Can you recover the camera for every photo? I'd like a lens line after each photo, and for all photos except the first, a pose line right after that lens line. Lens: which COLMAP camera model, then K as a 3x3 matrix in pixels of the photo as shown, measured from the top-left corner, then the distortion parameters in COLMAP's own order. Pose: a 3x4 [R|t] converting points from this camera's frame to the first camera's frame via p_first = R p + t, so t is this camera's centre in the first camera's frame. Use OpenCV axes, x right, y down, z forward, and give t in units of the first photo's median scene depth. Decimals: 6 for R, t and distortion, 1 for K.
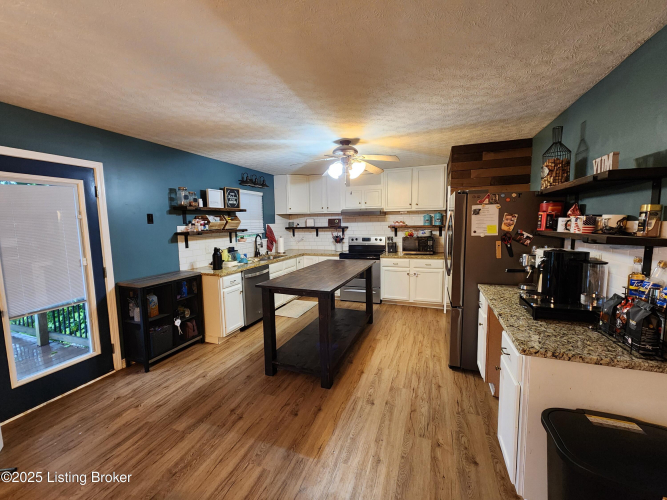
lens RADIAL K [[281.3, 0, 331.7], [0, 281.3, 249.3], [0, 0, 1]] dist [0.001913, 0.000384]
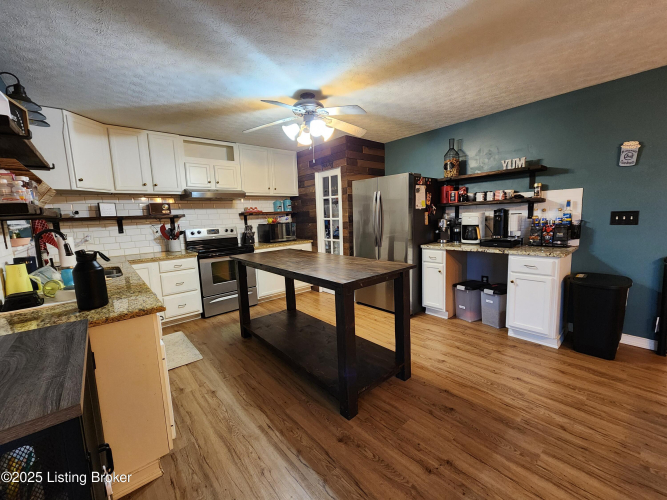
lens RADIAL K [[281.3, 0, 331.7], [0, 281.3, 249.3], [0, 0, 1]] dist [0.001913, 0.000384]
pose [[0.454577, -0.108801, 0.884037, -0.686361], [0.121286, 0.990828, 0.059578, 0.011054], [-0.882411, 0.080138, 0.463604, 0.616648]]
